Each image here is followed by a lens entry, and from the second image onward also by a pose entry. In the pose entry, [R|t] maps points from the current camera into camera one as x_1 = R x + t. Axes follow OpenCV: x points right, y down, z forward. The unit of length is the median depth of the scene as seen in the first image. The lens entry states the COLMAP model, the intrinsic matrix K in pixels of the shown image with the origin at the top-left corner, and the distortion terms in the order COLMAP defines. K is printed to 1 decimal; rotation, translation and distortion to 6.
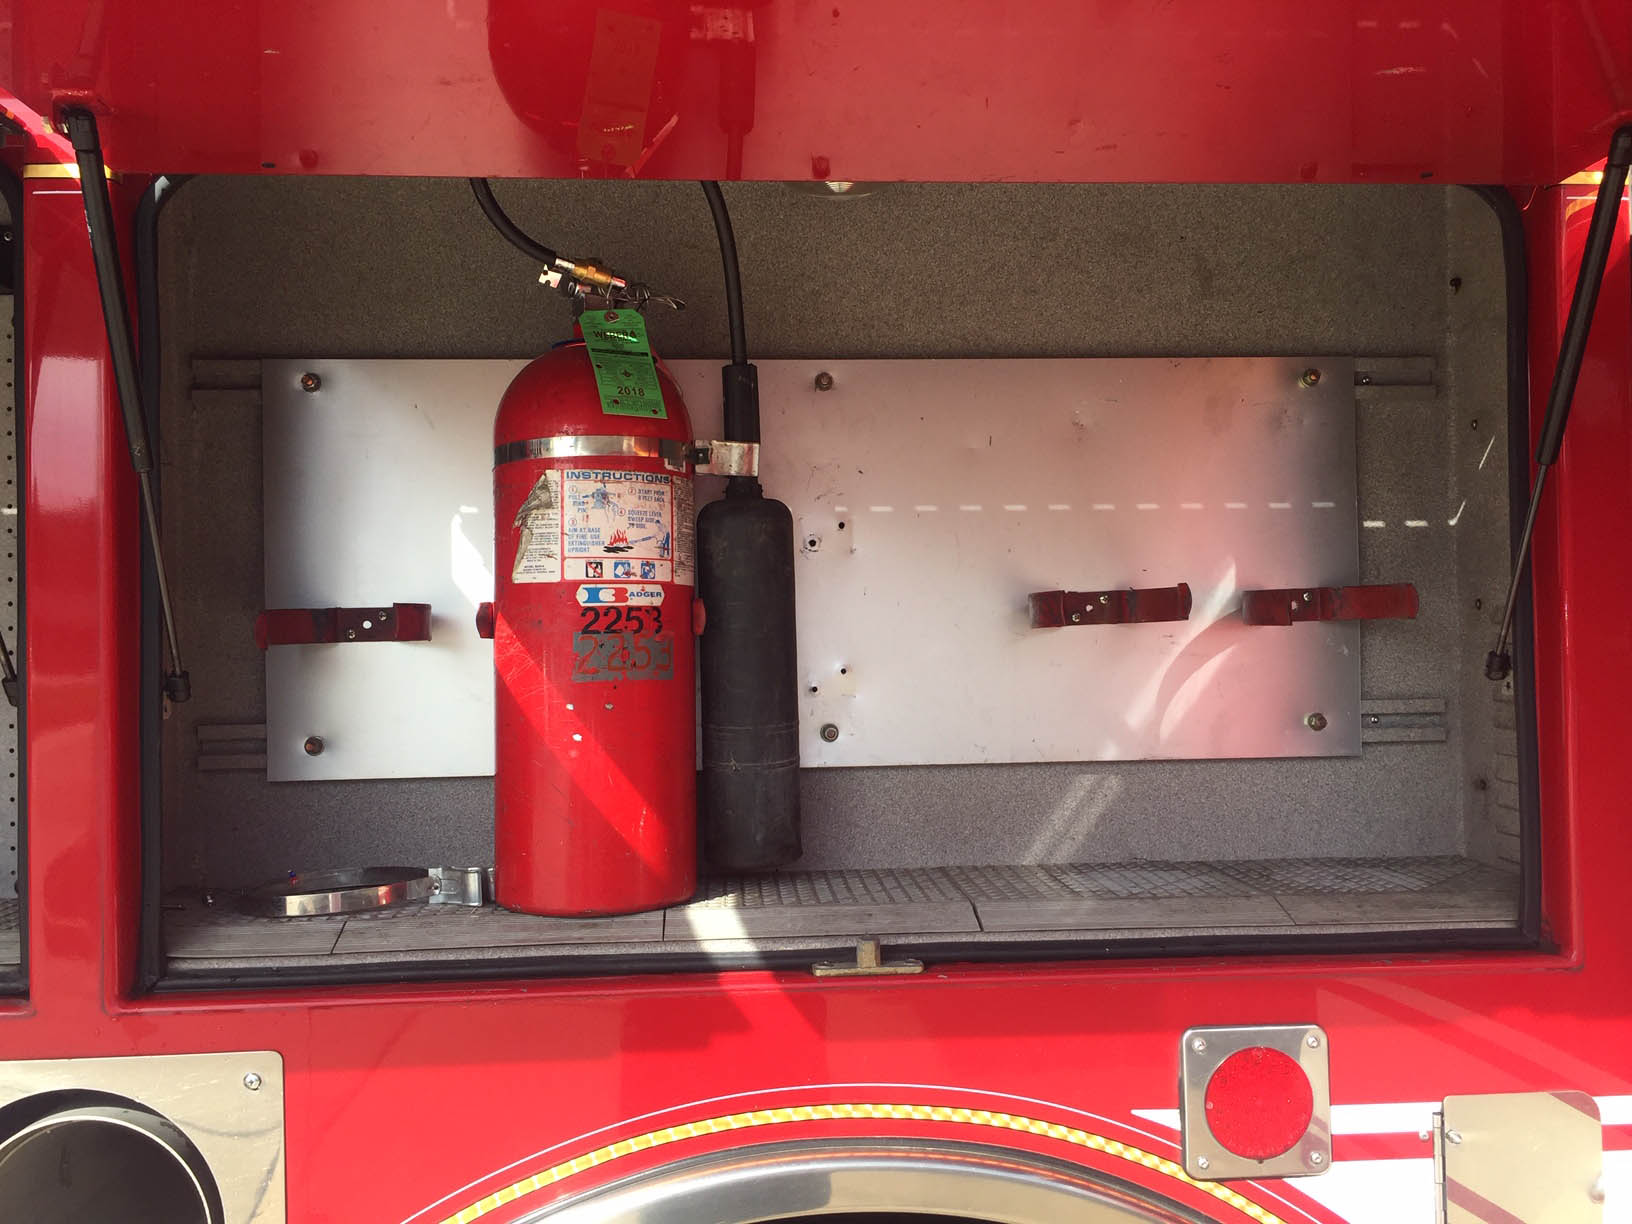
lens RADIAL K [[1382.1, 0, 816.0], [0, 1382.1, 612.0], [0, 0, 1]] dist [0.030208, -0.010826]
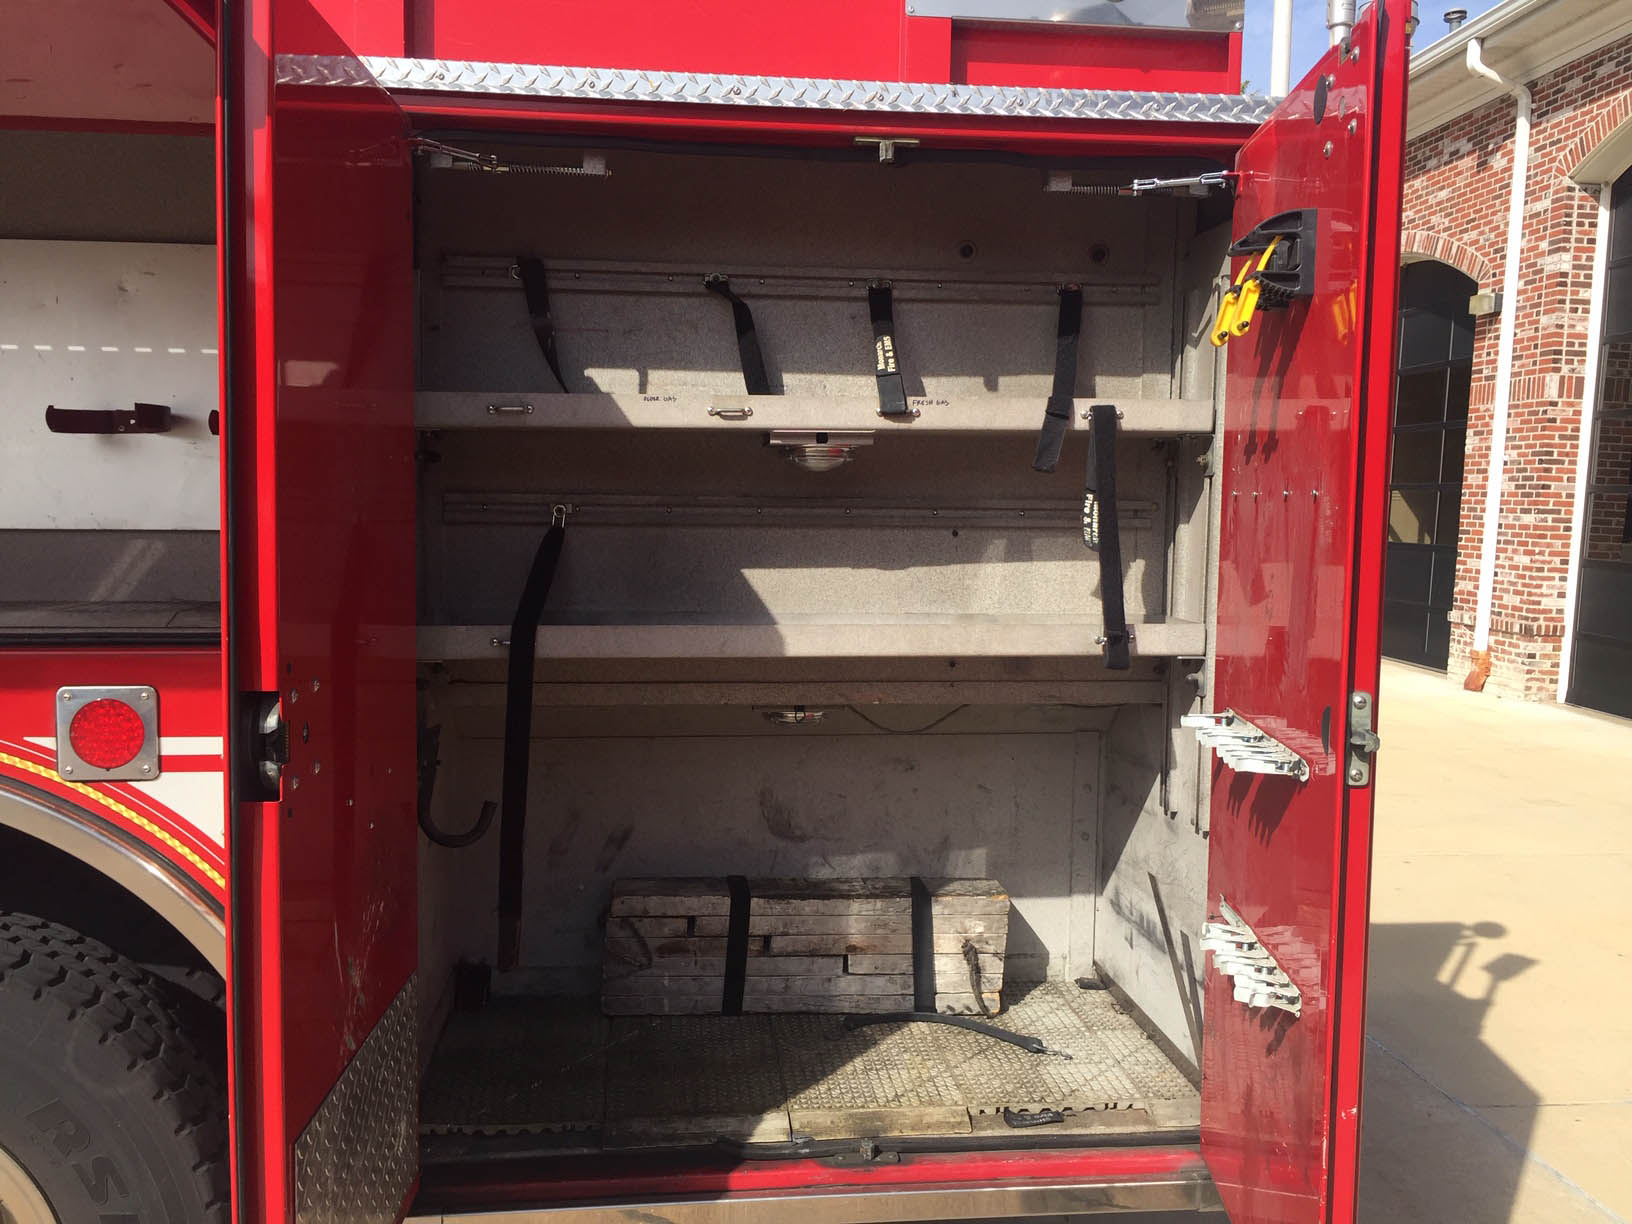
lens RADIAL K [[1410.4, 0, 816.0], [0, 1410.4, 612.0], [0, 0, 1]] dist [0.012495, -0.002432]
pose [[0.998764, 0.021298, 0.044905, 1.038584], [-0.025854, 0.994299, 0.103449, 0.028592], [-0.042446, -0.104483, 0.993621, -0.609532]]
